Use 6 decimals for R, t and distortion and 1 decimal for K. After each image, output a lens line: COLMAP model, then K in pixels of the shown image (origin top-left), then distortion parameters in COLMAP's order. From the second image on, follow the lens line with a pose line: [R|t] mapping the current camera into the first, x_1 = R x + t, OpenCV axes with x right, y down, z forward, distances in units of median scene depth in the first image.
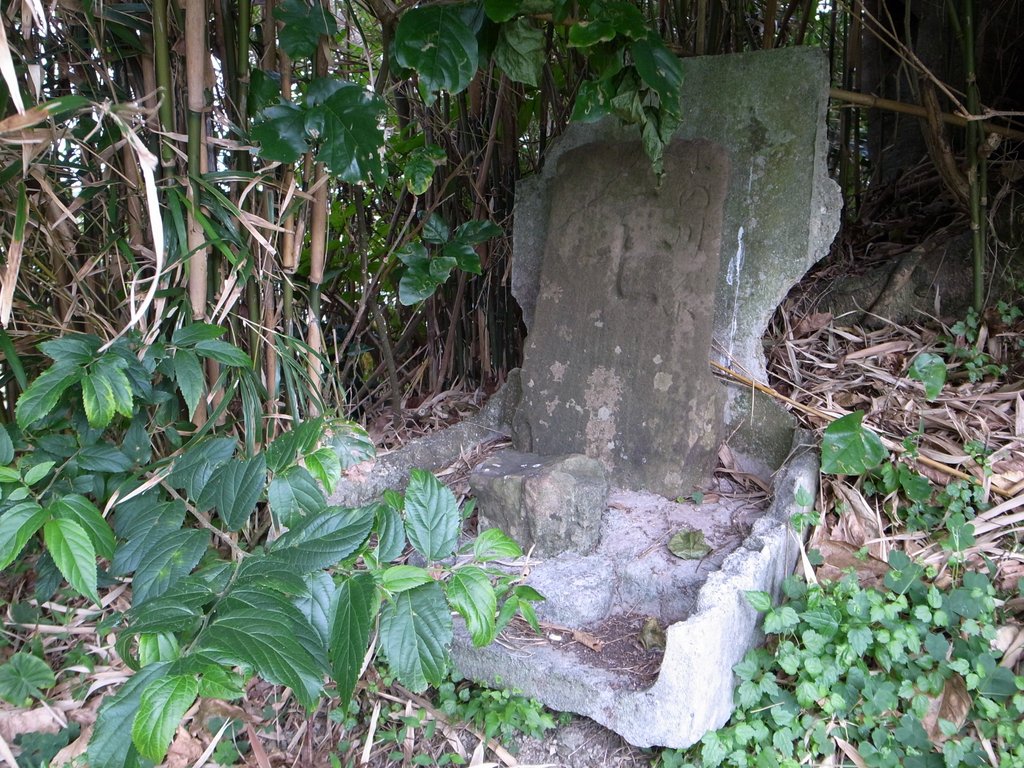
lens RADIAL K [[827.8, 0, 511.7], [0, 827.8, 379.9], [0, 0, 1]] dist [-0.049407, 0.003211]
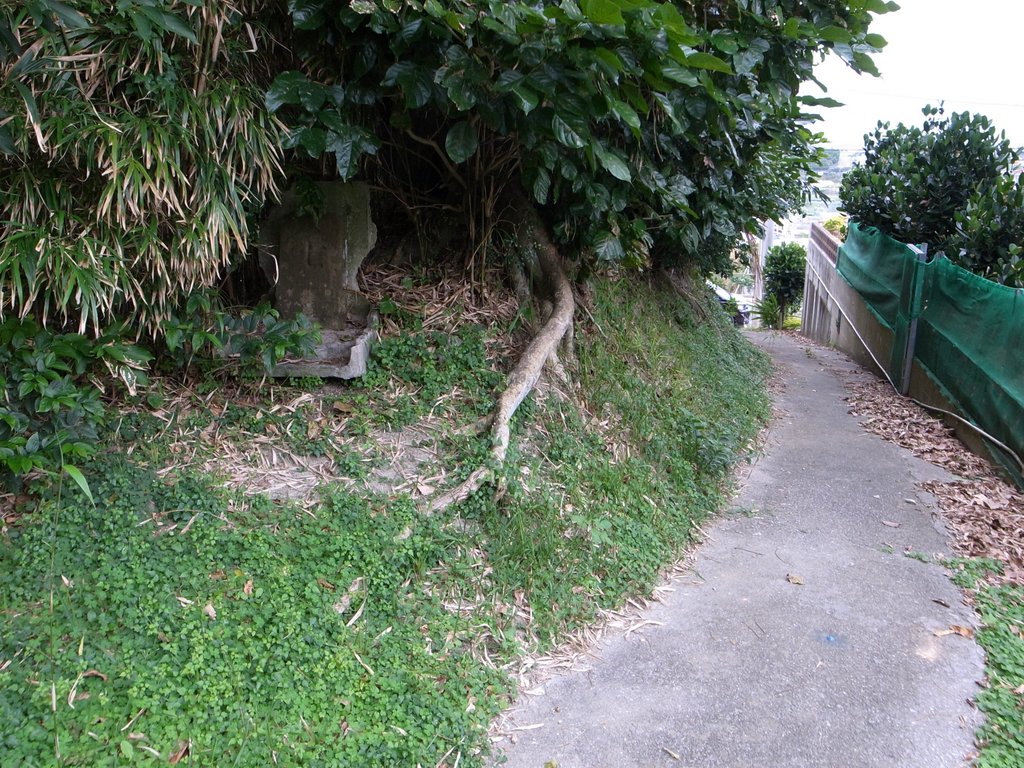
lens RADIAL K [[827.8, 0, 510.1], [0, 827.8, 382.7], [0, 0, 1]] dist [-0.049407, 0.003211]
pose [[0.852379, -0.132438, 0.505876, -0.827249], [0.089681, 0.990087, 0.108096, 0.062112], [-0.515177, -0.046771, 0.855807, -1.967973]]
